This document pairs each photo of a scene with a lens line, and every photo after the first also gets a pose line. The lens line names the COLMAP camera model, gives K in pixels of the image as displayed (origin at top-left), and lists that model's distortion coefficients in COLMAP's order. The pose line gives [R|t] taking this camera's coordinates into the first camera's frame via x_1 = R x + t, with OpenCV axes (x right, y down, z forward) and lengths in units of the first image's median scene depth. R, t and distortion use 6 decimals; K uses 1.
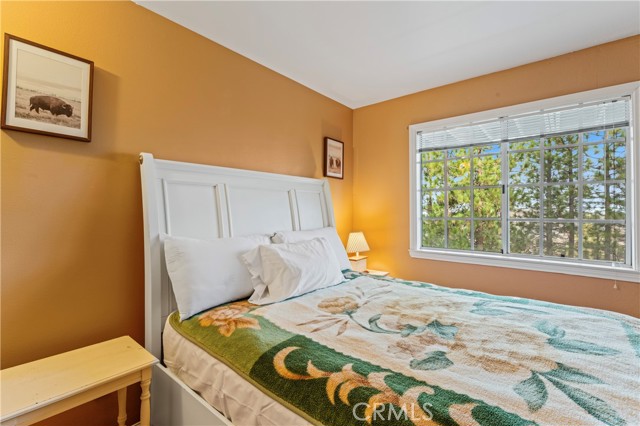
lens RADIAL K [[286.8, 0, 320.2], [0, 286.8, 210.2], [0, 0, 1]] dist [-0.003966, -0.000628]
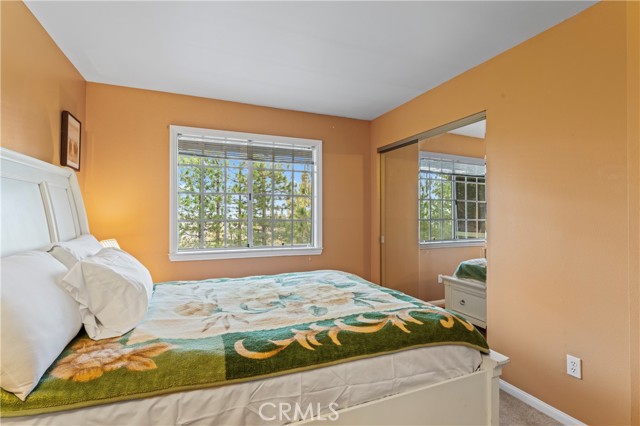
lens RADIAL K [[286.8, 0, 334.1], [0, 286.8, 212.1], [0, 0, 1]] dist [-0.003966, -0.000628]
pose [[0.468199, 0.004837, 0.883610, -0.753365], [-0.003852, 0.999987, -0.003433, -0.002280], [-0.883615, -0.001797, 0.468211, 0.157706]]
